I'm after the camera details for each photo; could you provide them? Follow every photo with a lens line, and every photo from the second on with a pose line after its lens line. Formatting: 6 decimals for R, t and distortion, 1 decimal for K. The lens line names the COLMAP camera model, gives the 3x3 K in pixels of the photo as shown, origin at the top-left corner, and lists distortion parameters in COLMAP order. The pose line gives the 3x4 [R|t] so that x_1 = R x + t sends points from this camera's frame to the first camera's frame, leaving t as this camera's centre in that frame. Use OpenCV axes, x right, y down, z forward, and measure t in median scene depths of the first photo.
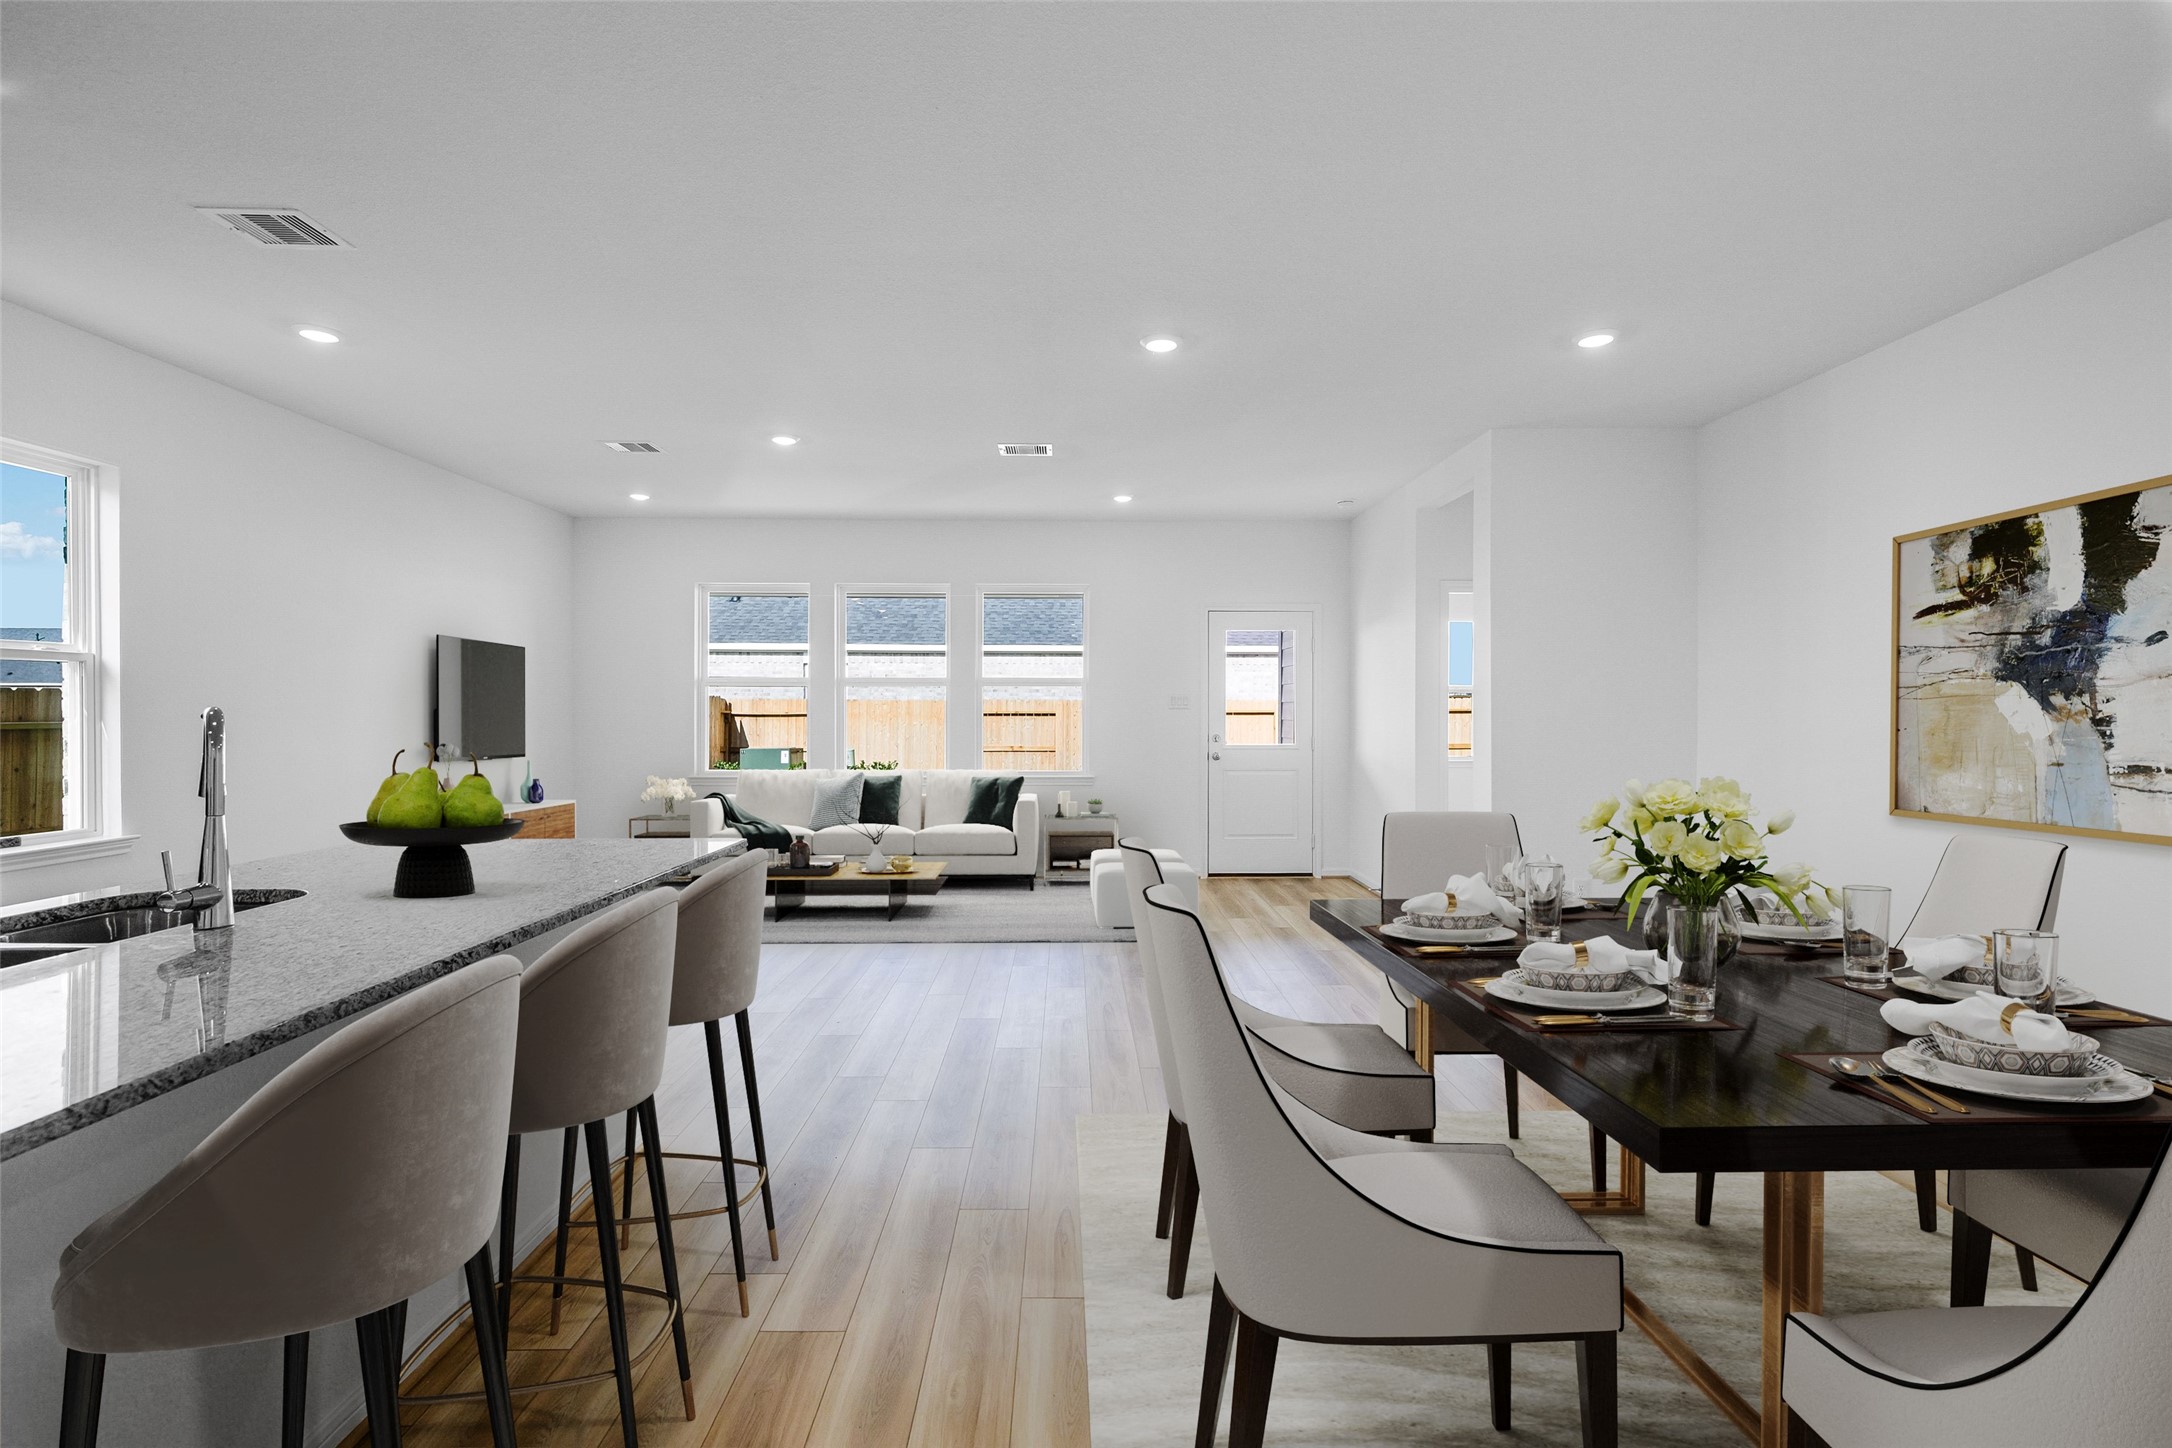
lens RADIAL K [[996.4, 0, 1086.0], [0, 996.4, 724.0], [0, 0, 1]] dist [0.000193, -0.000048]
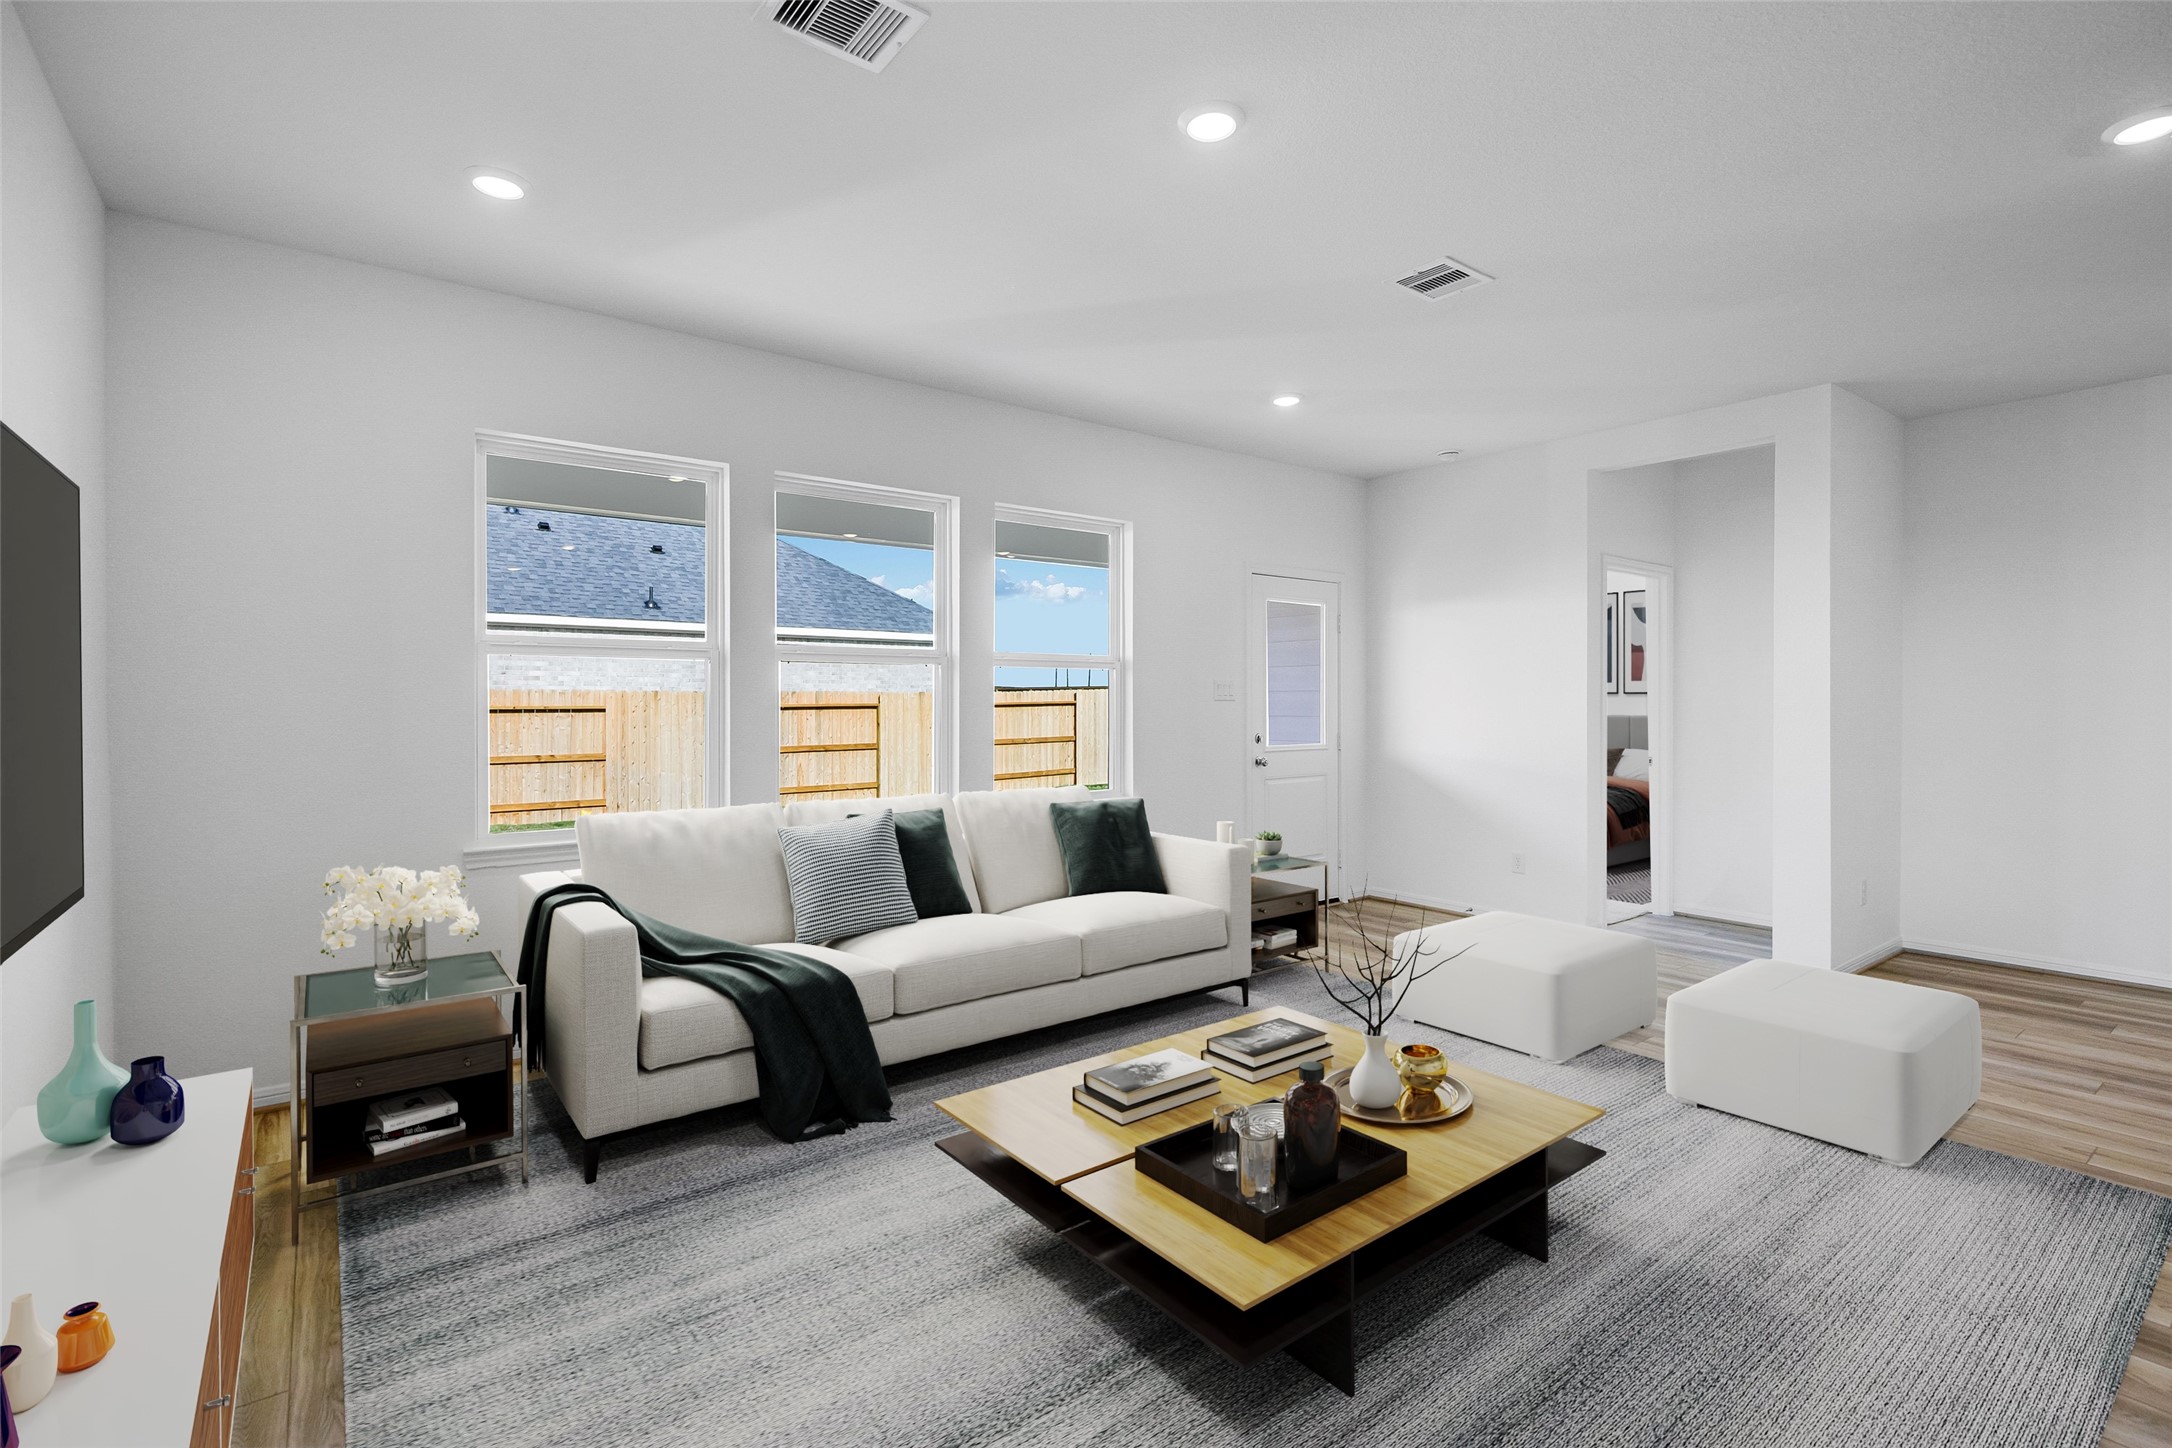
lens RADIAL K [[977.1, 0, 1086.0], [0, 977.1, 724.0], [0, 0, 1]] dist [-0.000630, -0.000036]
pose [[0.802136, -0.016724, 0.596908, -0.431445], [0.010949, 0.999852, 0.013300, -0.008764], [-0.597041, -0.004133, 0.802200, 0.471277]]
